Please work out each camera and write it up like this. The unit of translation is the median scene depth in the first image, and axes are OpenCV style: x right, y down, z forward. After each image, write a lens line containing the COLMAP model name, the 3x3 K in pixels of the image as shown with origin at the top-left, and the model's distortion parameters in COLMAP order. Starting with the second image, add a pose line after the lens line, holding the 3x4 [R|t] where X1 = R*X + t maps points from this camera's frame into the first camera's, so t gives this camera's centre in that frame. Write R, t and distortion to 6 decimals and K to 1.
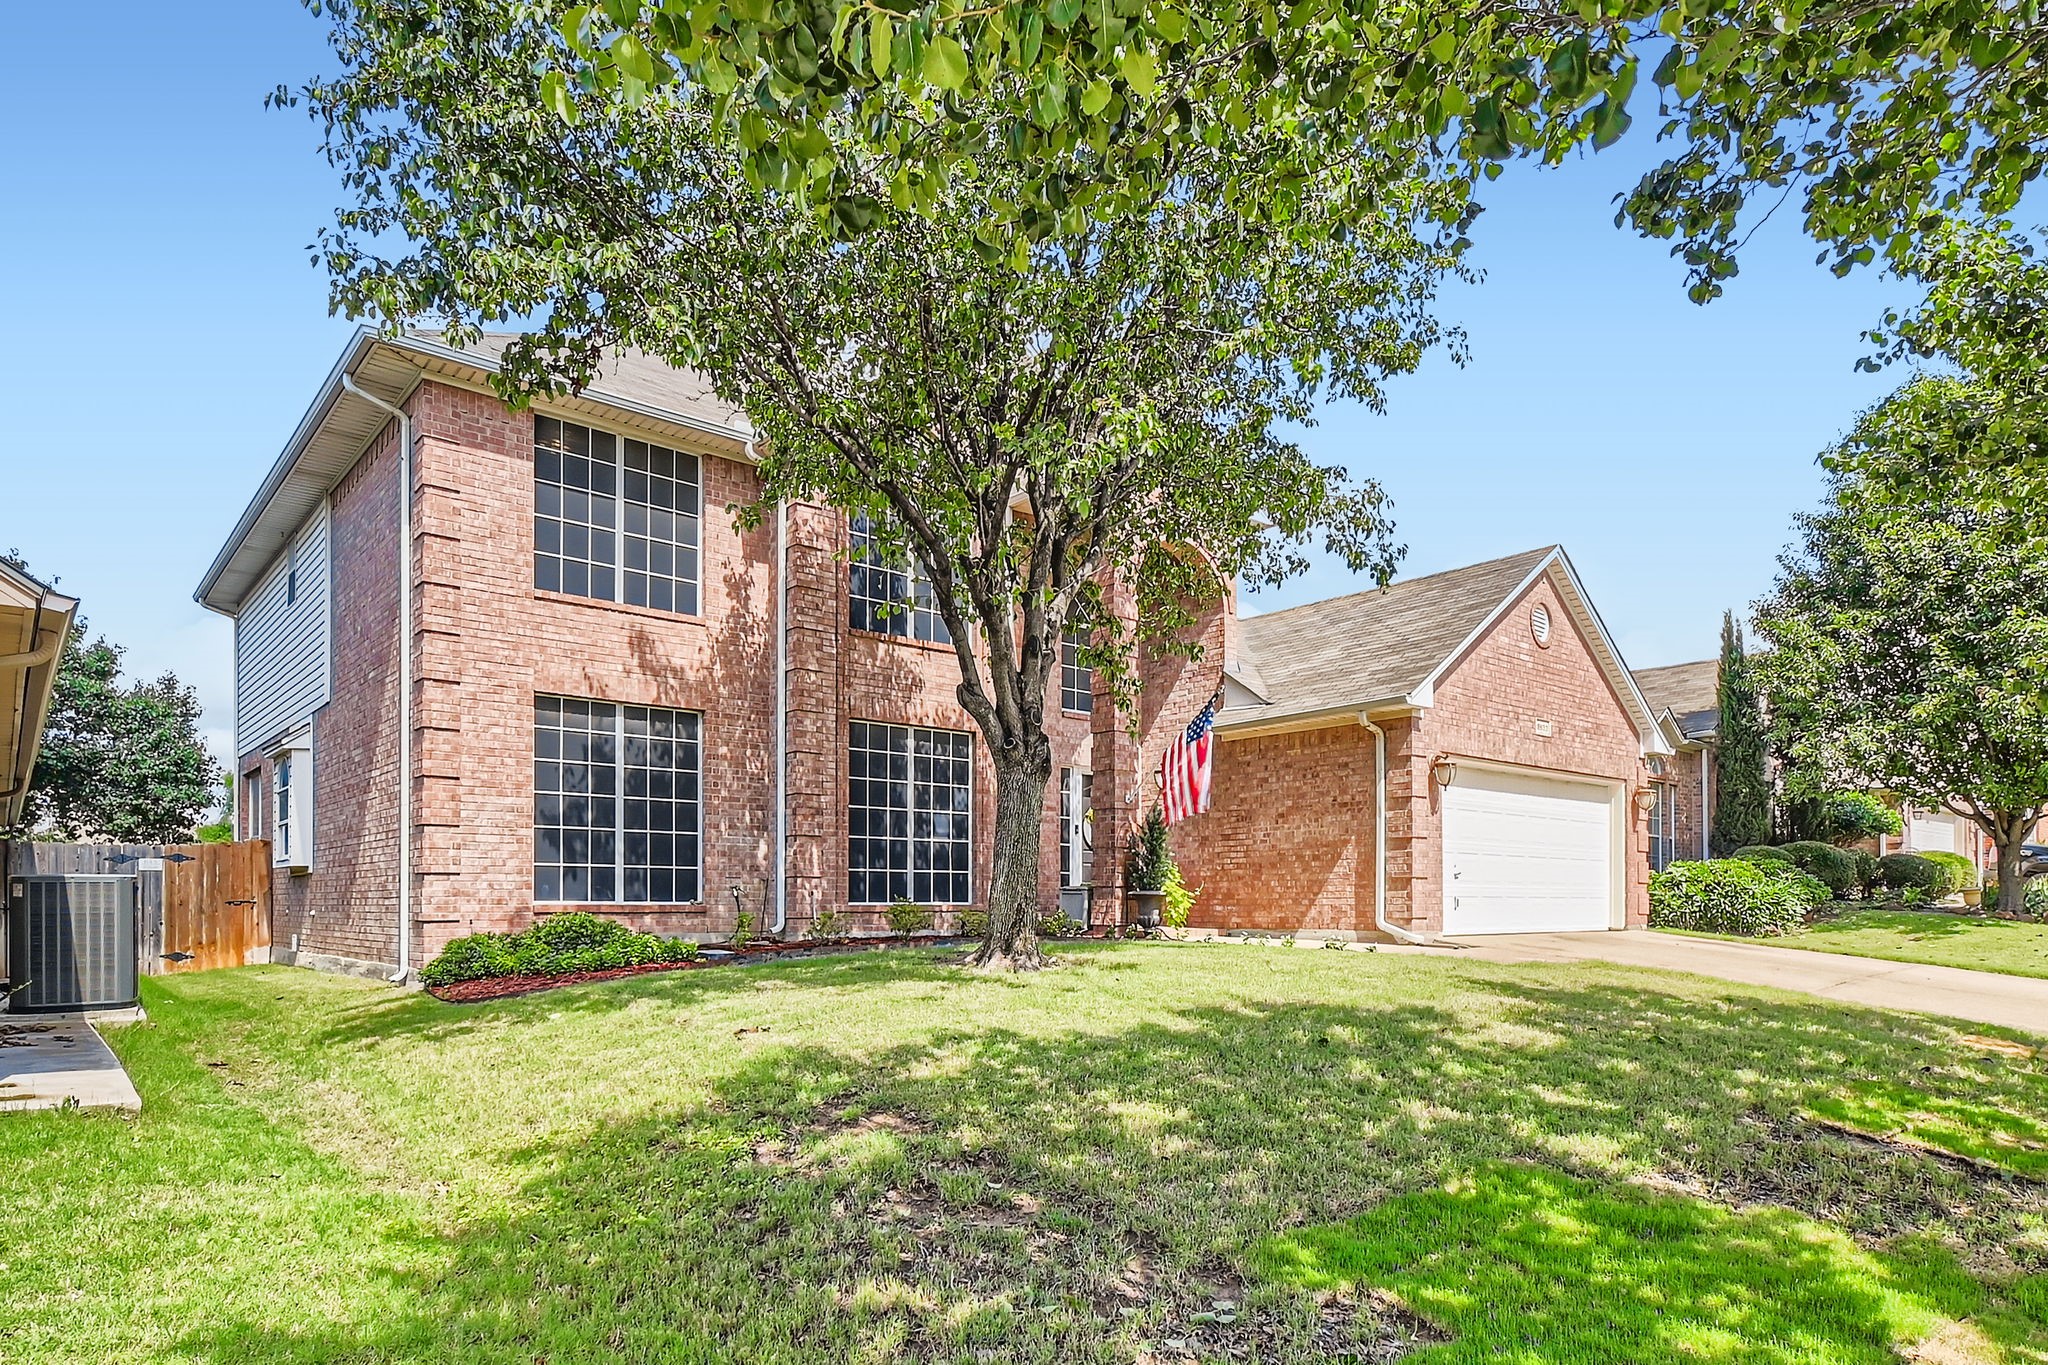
lens RADIAL K [[929.0, 0, 1018.3], [0, 929.0, 687.6], [0, 0, 1]] dist [0.005541, -0.002482]
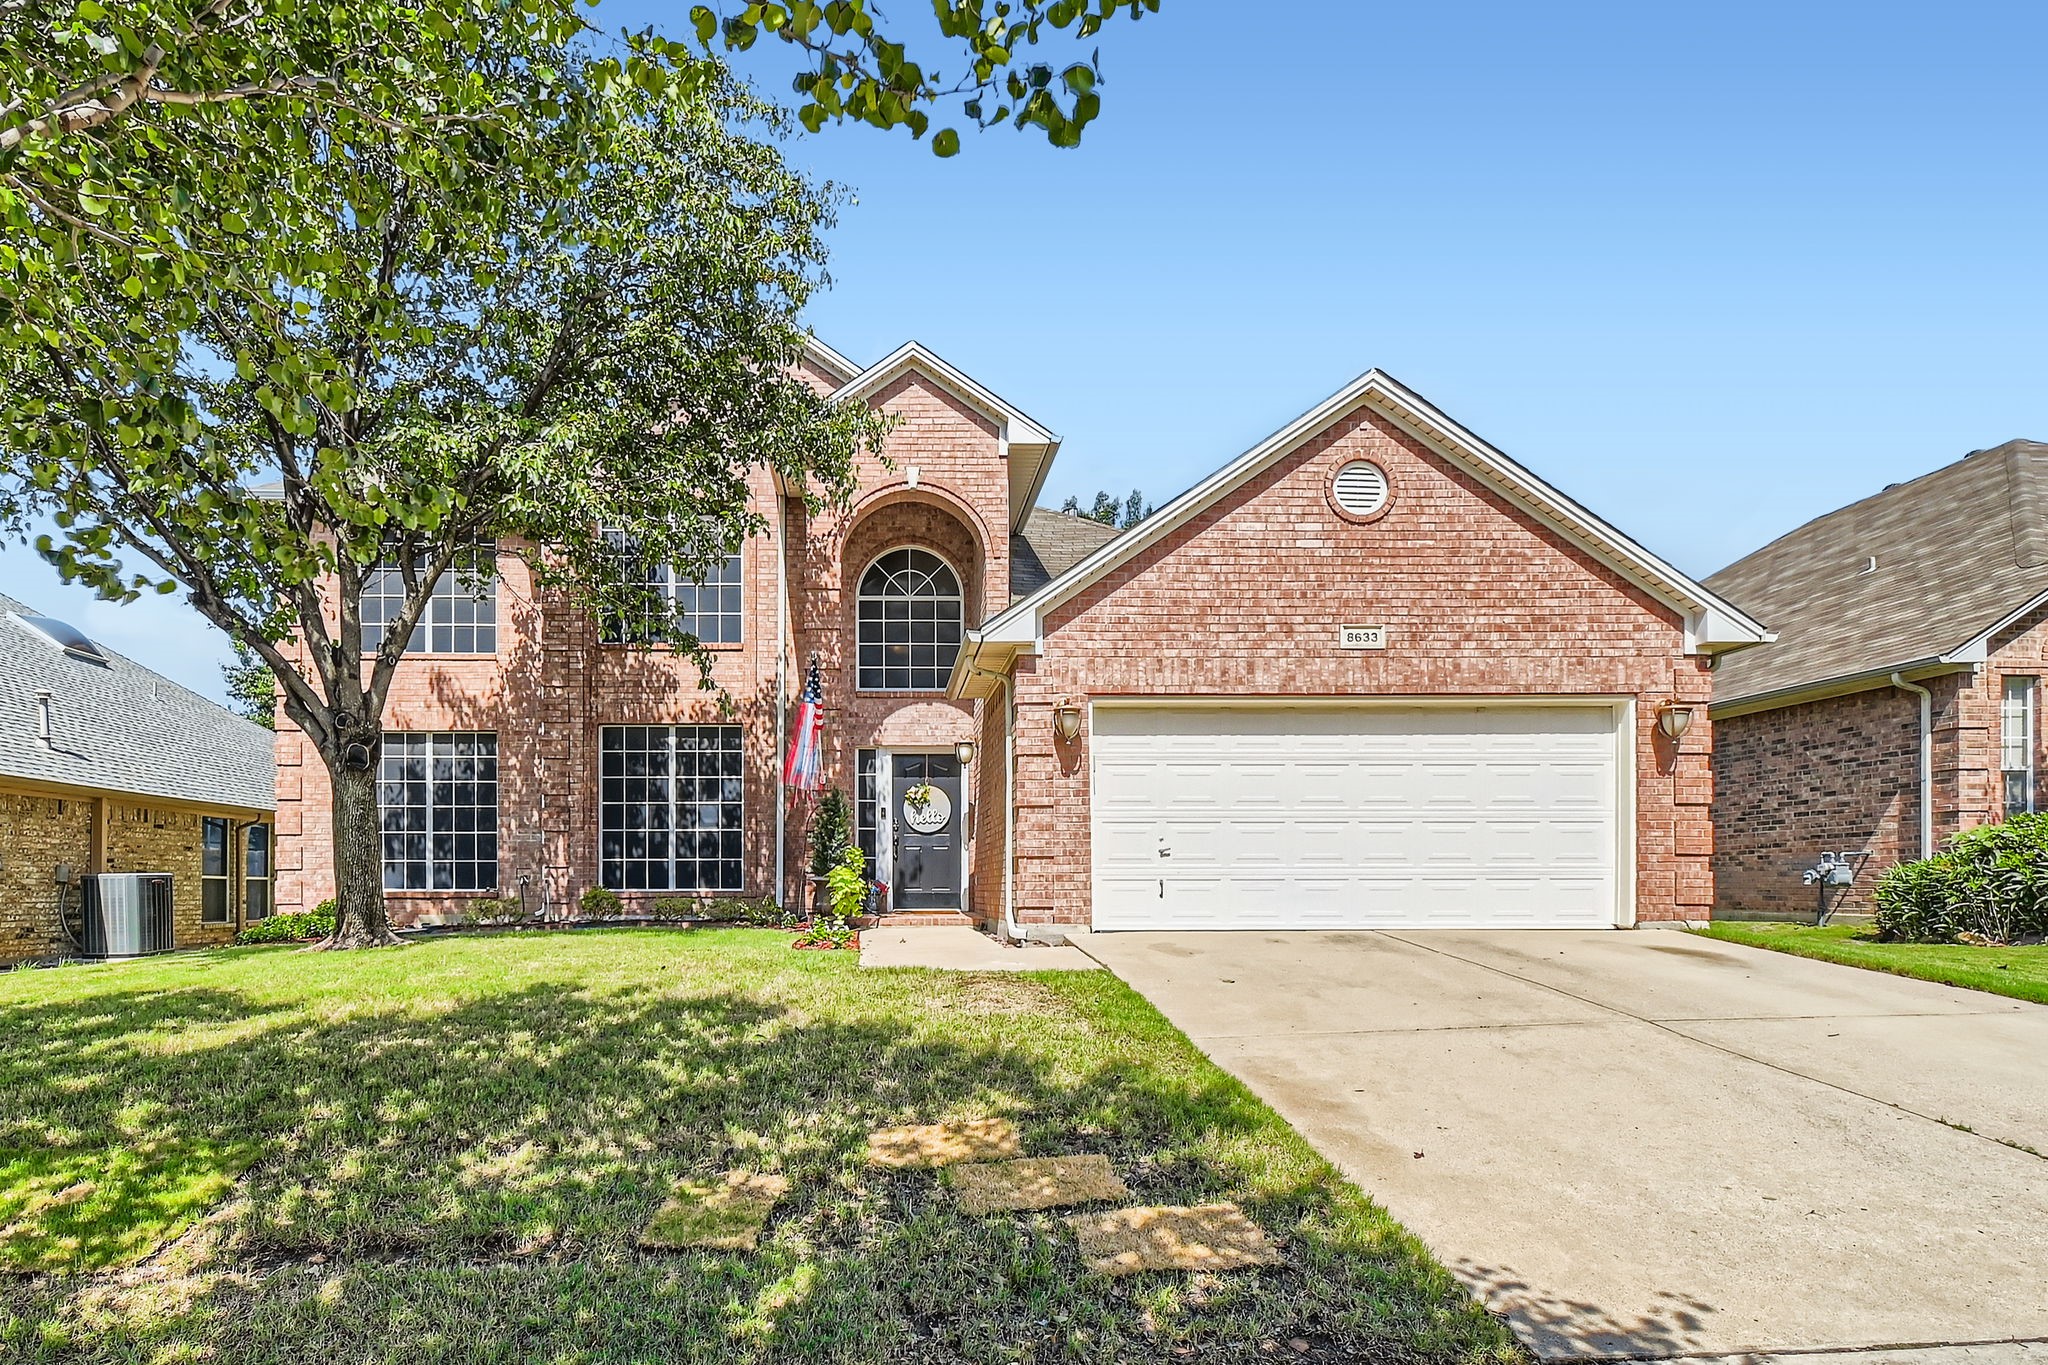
lens RADIAL K [[929.0, 0, 1020.9], [0, 929.0, 683.4], [0, 0, 1]] dist [0.005541, -0.002482]
pose [[0.847115, -0.117368, -0.518287, 0.856846], [0.123285, 0.992101, -0.023162, 0.075075], [0.516911, -0.044276, 0.854893, 0.320597]]
